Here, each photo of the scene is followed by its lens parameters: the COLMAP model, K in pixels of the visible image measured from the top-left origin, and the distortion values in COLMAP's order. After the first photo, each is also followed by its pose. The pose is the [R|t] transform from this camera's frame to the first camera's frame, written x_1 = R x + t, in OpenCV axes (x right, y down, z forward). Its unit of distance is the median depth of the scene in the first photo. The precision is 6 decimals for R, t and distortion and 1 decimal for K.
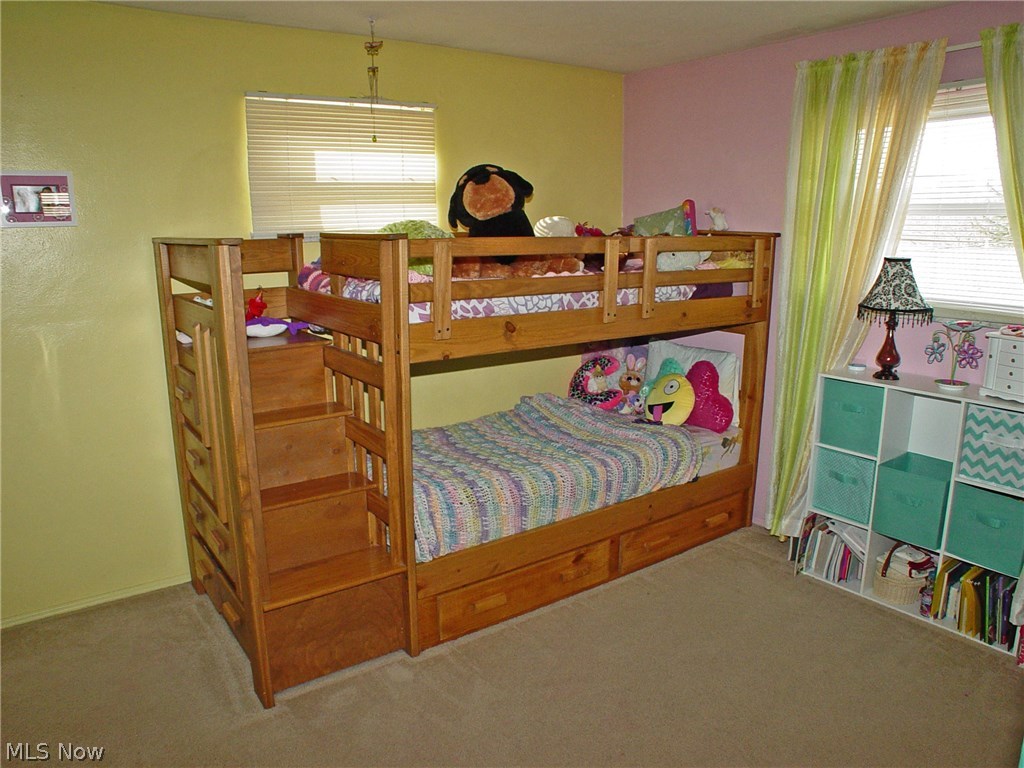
lens RADIAL K [[742.2, 0, 512.0], [0, 742.2, 384.0], [0, 0, 1]] dist [-0.190988, 0.136961]
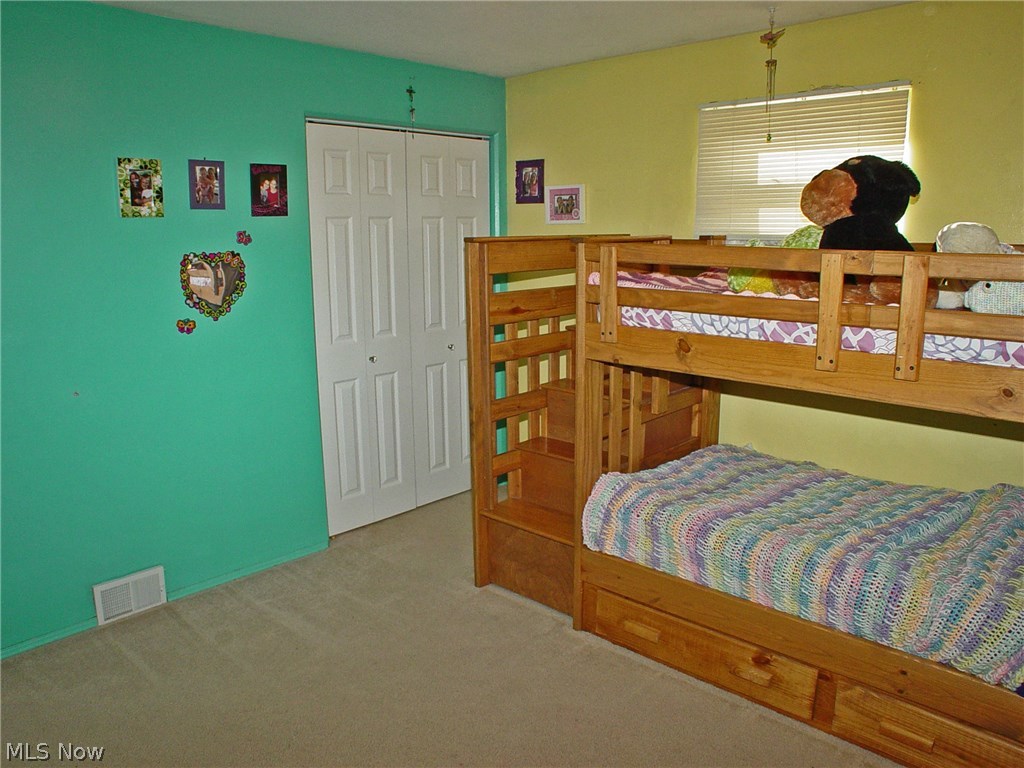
lens RADIAL K [[742.2, 0, 512.0], [0, 742.2, 384.0], [0, 0, 1]] dist [-0.190988, 0.136961]
pose [[0.193562, 0.204486, -0.959541, 0.766080], [-0.198184, 0.966025, 0.165890, -0.129766], [0.960863, 0.158055, 0.227512, 0.572083]]
